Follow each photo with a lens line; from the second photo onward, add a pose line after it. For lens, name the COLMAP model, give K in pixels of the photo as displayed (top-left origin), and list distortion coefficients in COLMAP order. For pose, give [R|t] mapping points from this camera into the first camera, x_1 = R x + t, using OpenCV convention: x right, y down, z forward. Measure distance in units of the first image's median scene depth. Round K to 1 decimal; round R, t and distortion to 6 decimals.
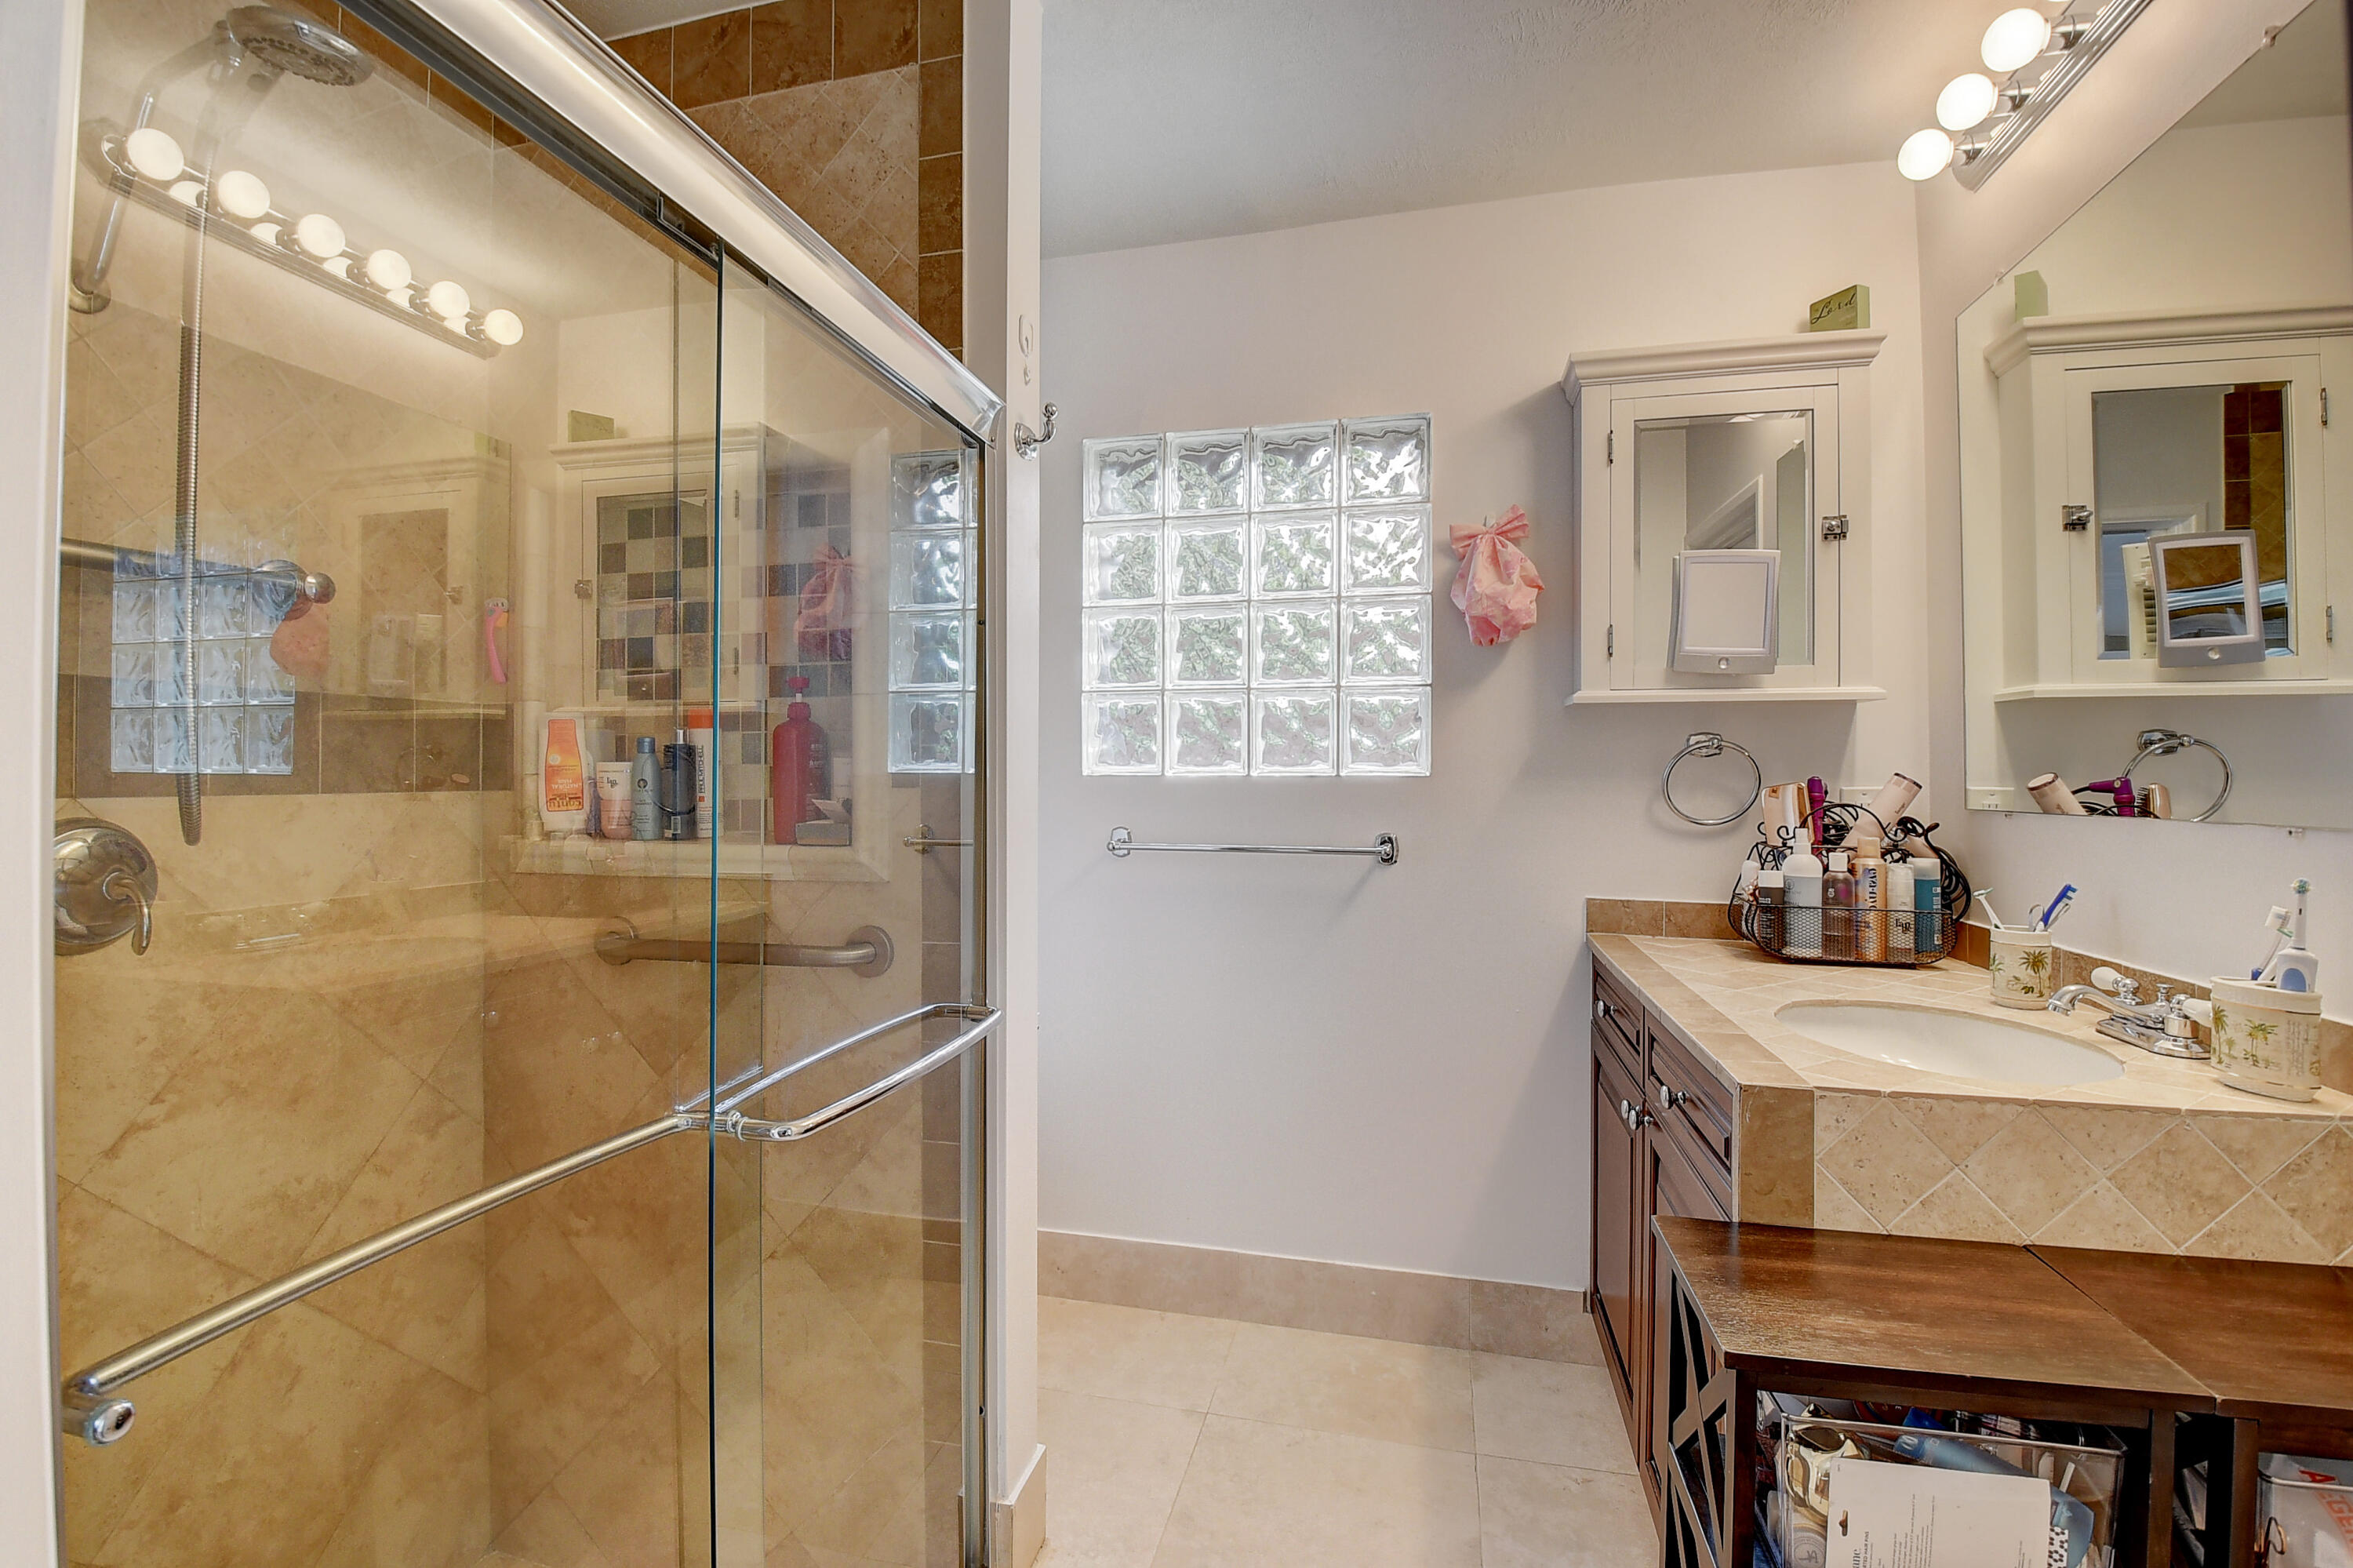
lens RADIAL K [[1048.9, 0, 1173.7], [0, 1048.9, 769.3], [0, 0, 1]] dist [-0.028956, -0.000501]
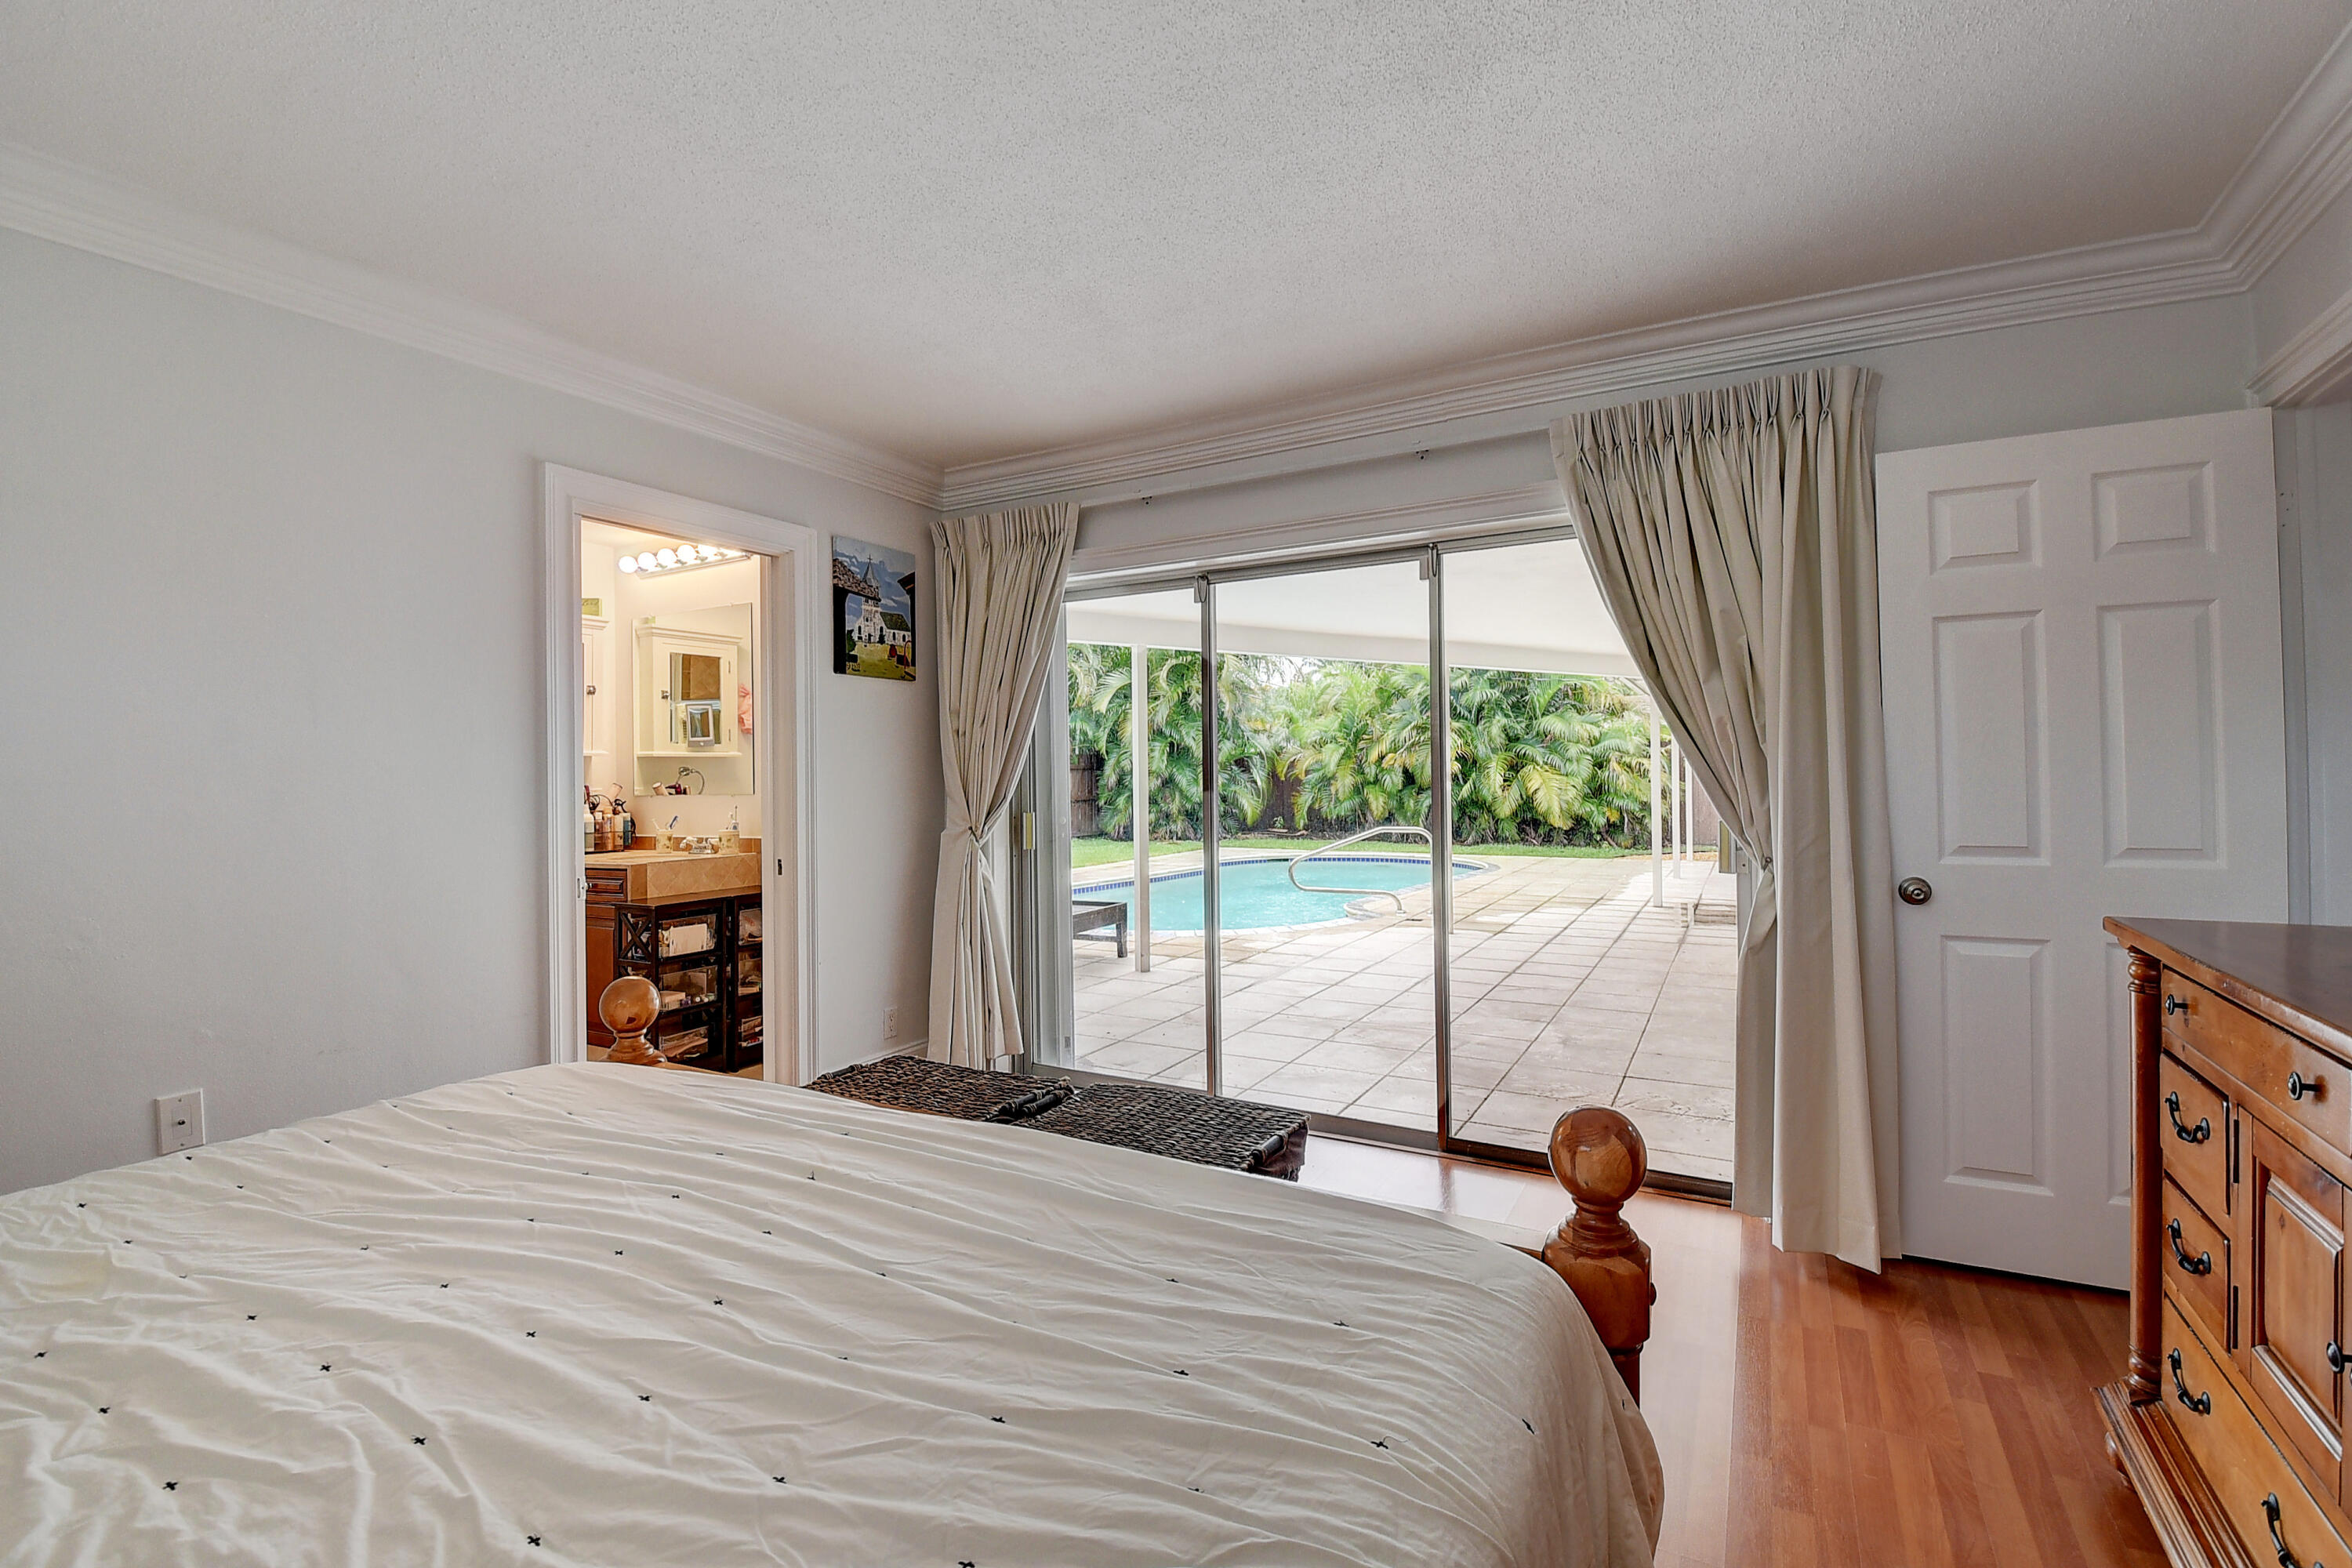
lens RADIAL K [[1048.4, 0, 1173.2], [0, 1048.4, 769.3], [0, 0, 1]] dist [-0.028956, -0.000501]
pose [[0.273890, -0.000818, 0.961761, -1.590689], [0.006375, 0.999979, -0.000965, -0.021396], [-0.961740, 0.006396, 0.273889, -1.217229]]
